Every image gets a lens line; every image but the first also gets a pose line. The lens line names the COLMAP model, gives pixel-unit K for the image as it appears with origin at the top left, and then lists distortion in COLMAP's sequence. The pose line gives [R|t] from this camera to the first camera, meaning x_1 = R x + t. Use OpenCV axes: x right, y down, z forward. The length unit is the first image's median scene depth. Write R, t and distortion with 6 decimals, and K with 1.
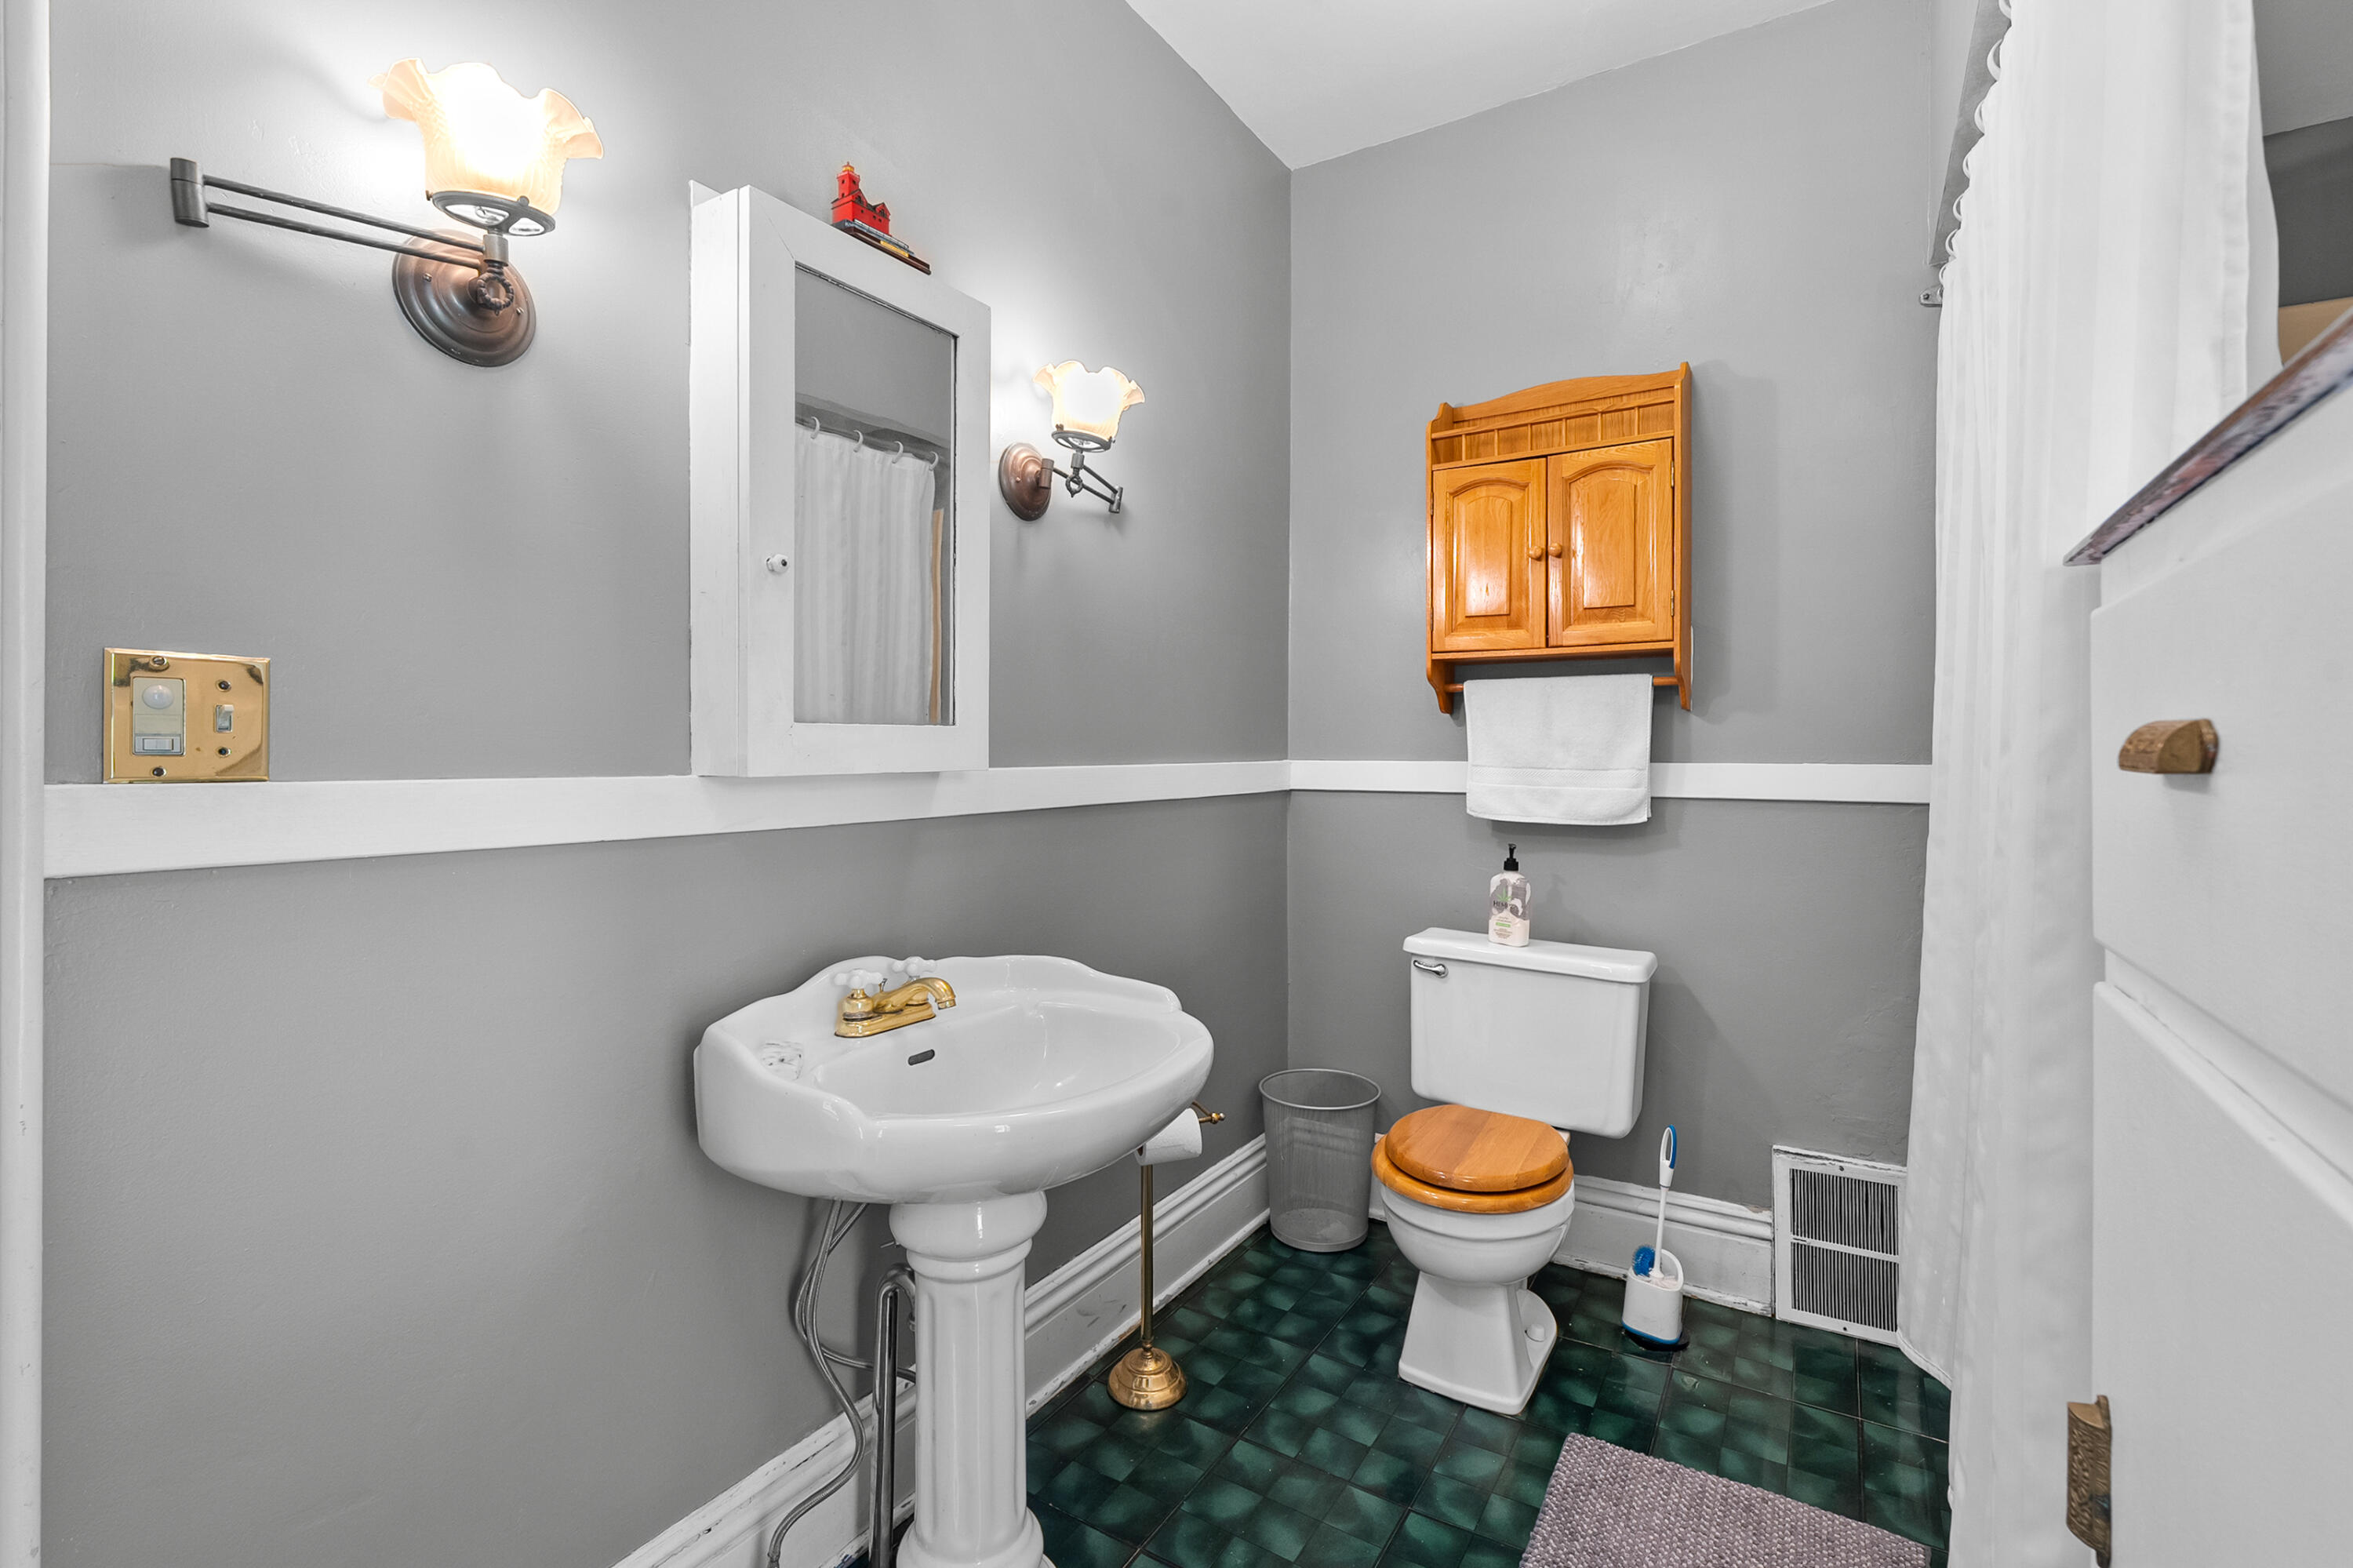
lens RADIAL K [[1074.9, 0, 1169.1], [0, 1074.9, 740.9], [0, 0, 1]] dist [-0.006343, 0.000169]
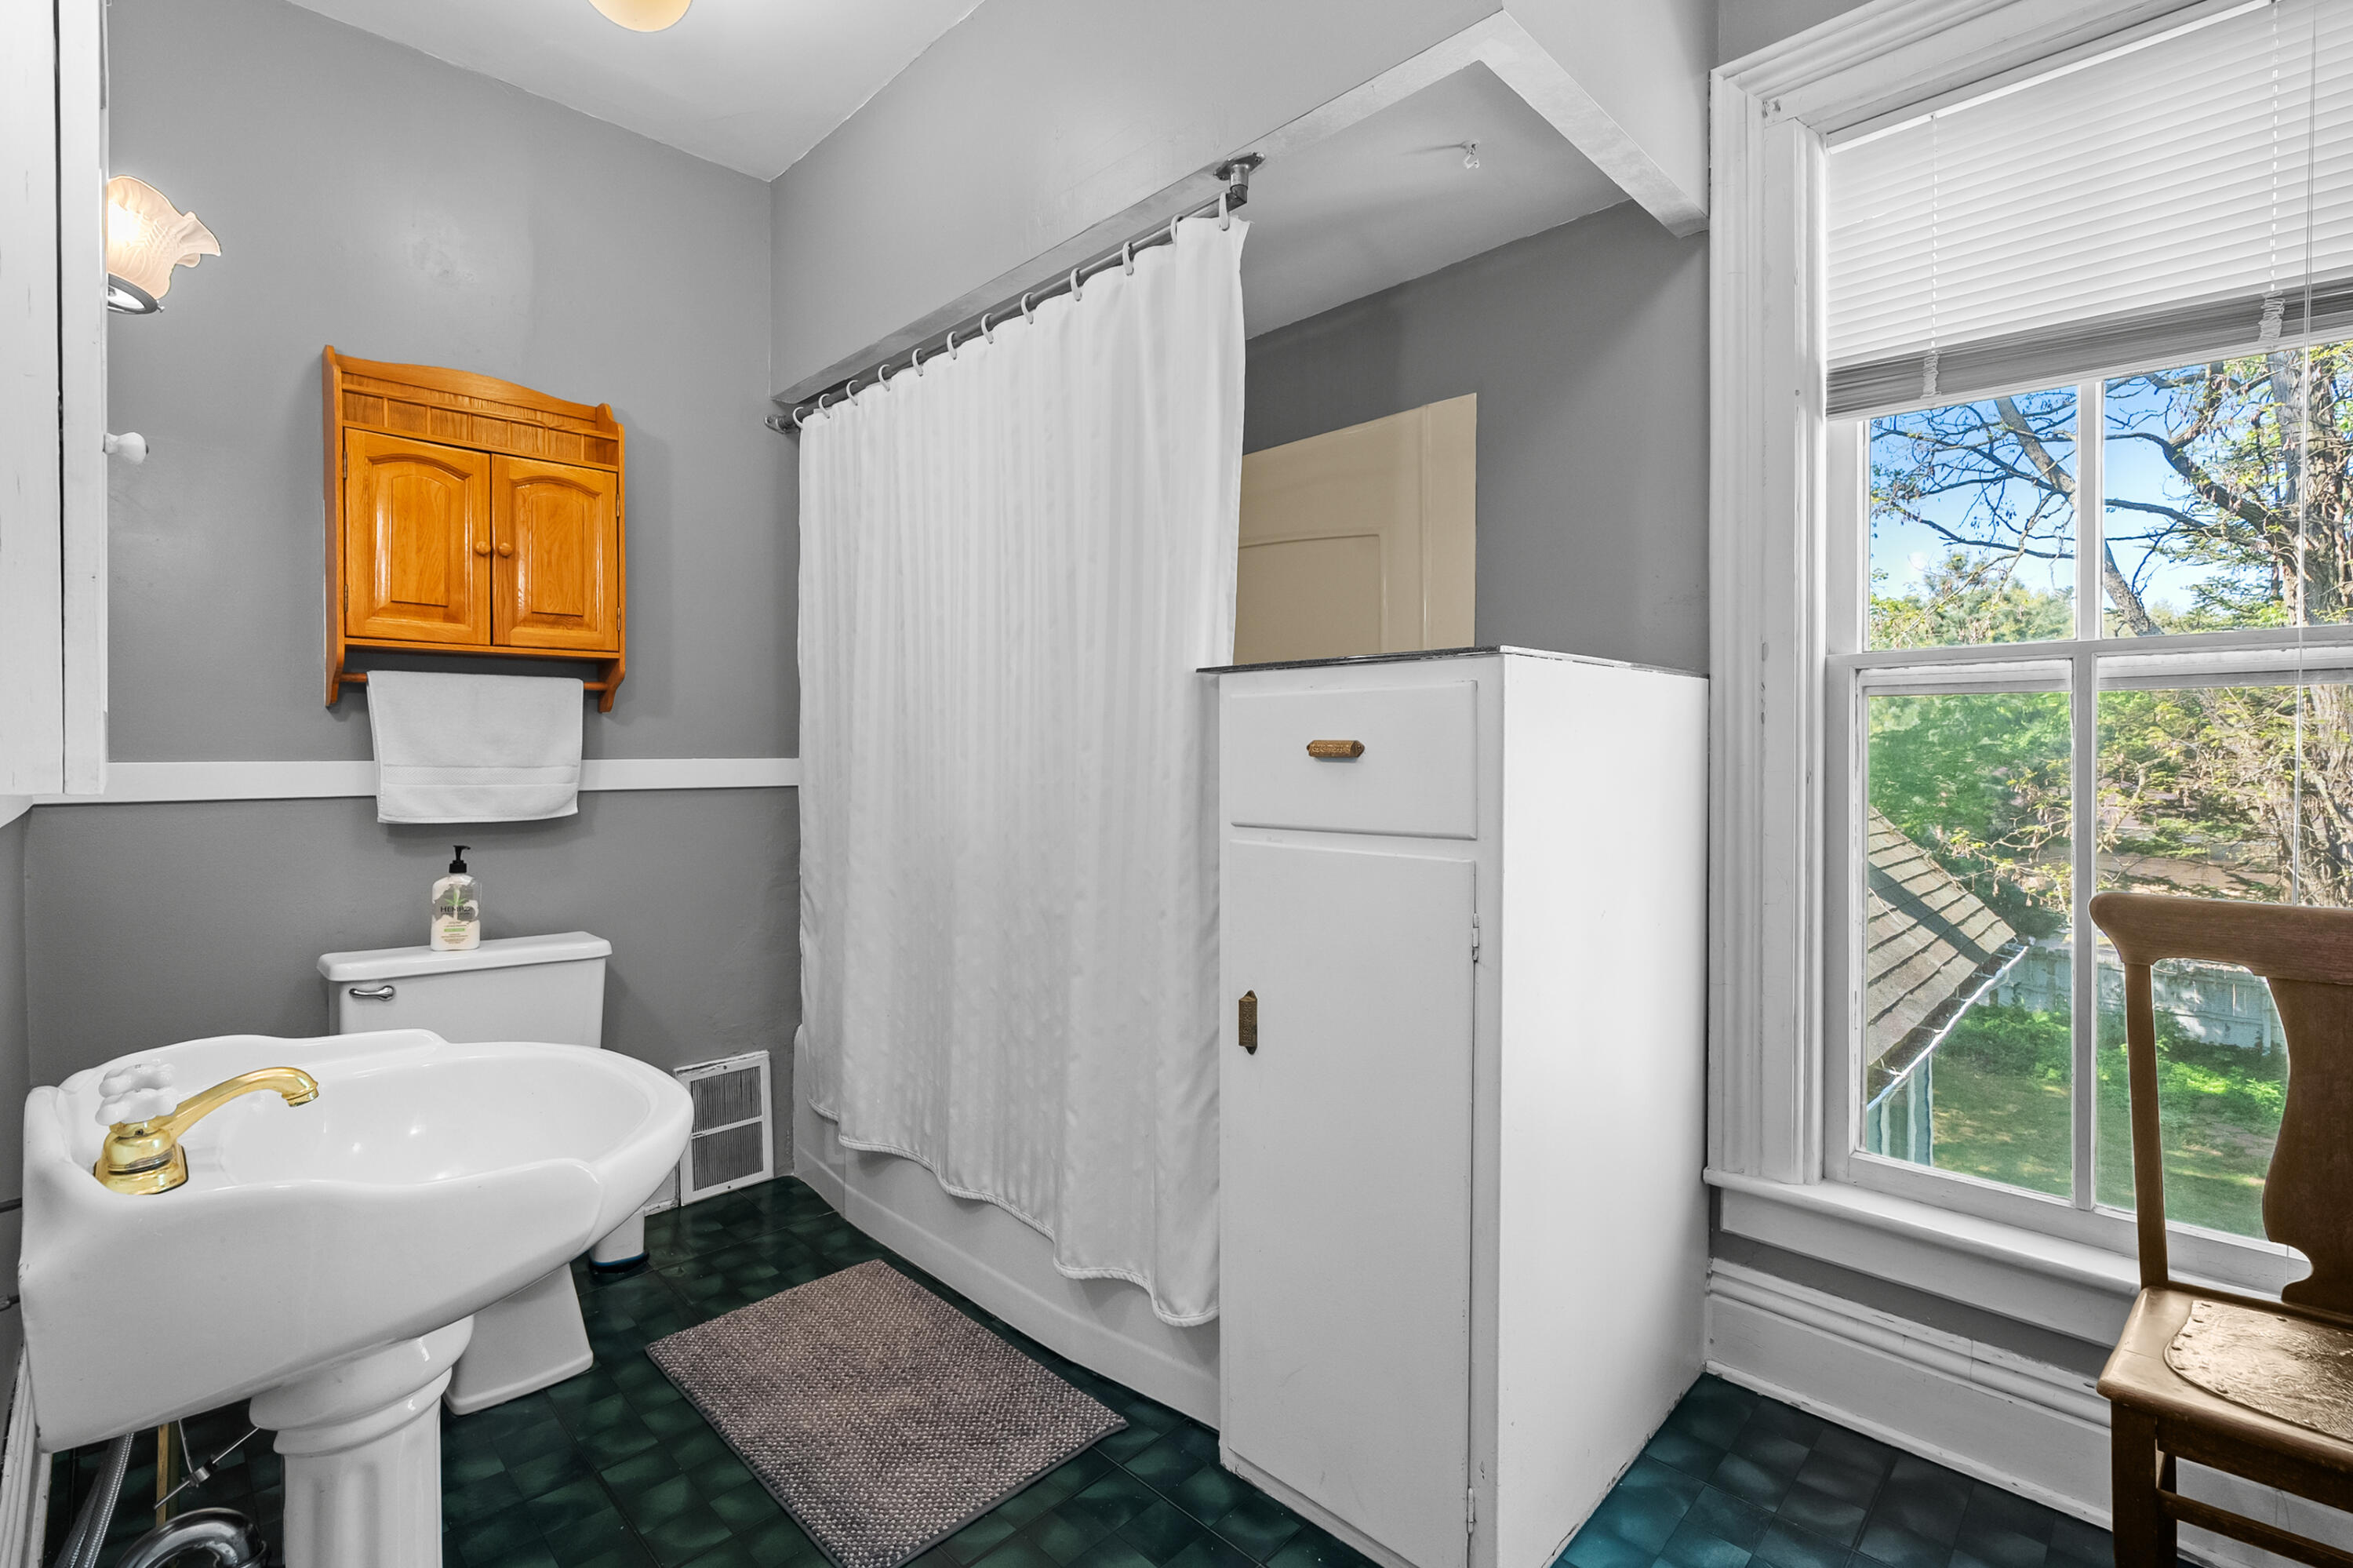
lens RADIAL K [[1062.8, 0, 1173.5], [0, 1062.8, 756.2], [0, 0, 1]] dist [-0.000424, 0.000096]
pose [[0.226777, -0.007121, 0.973921, -0.475243], [-0.005281, 0.999950, 0.008541, 0.004355], [-0.973932, -0.007081, 0.226728, 0.161305]]
